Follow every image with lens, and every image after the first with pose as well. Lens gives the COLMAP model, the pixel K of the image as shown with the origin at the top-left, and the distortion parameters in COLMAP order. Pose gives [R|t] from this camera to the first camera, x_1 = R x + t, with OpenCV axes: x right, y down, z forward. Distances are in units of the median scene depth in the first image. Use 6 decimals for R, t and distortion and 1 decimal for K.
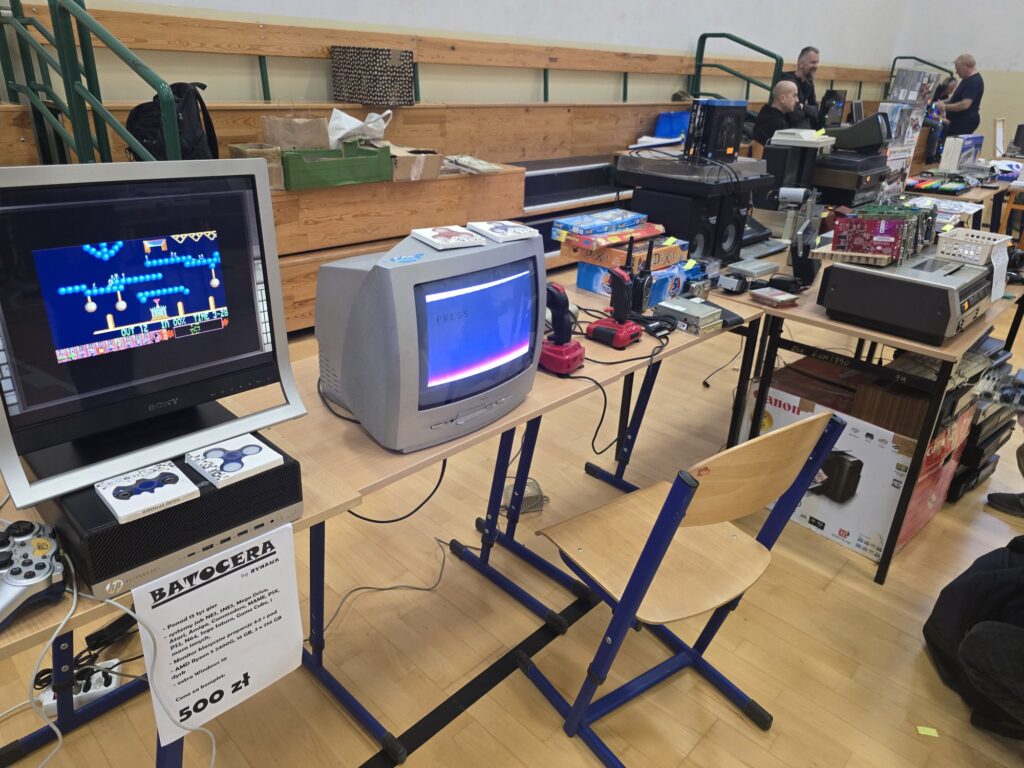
lens RADIAL K [[712.4, 0, 512.0], [0, 712.4, 384.0], [0, 0, 1]] dist [0.032020, -0.002306]
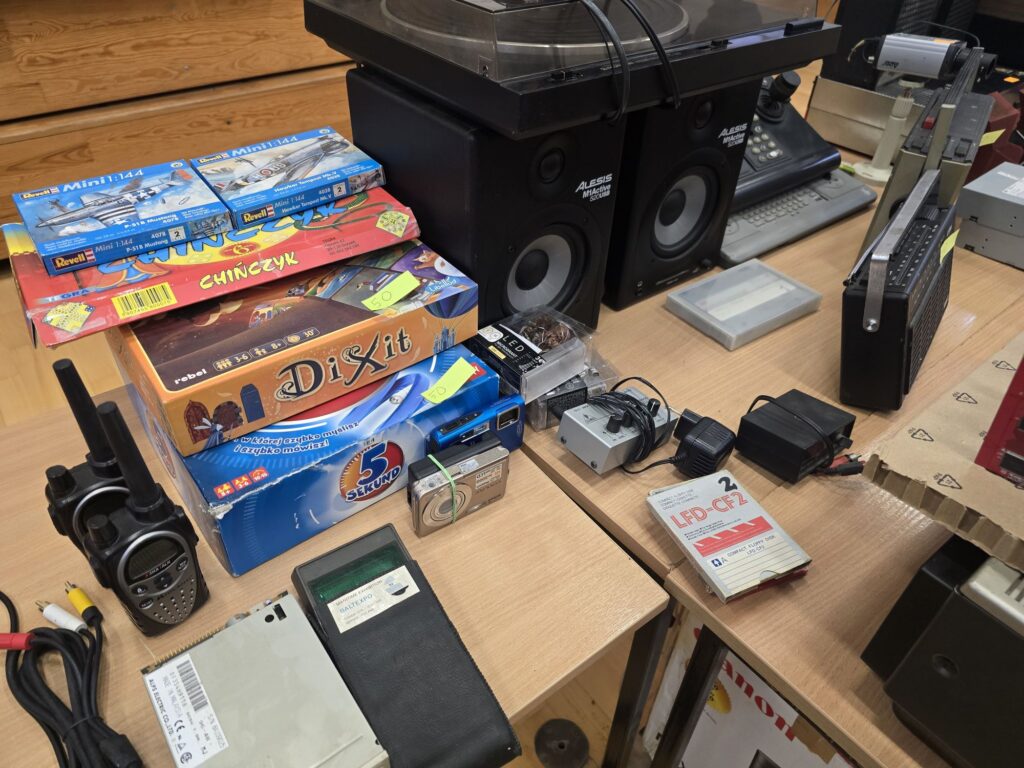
lens RADIAL K [[699.1, 0, 512.0], [0, 699.1, 384.0], [0, 0, 1]] dist [0.000615, -0.000629]
pose [[0.988695, 0.083604, -0.124467, 0.187150], [-0.046445, 0.960054, 0.275933, -0.148639], [0.142565, -0.267033, 0.953084, 0.443133]]
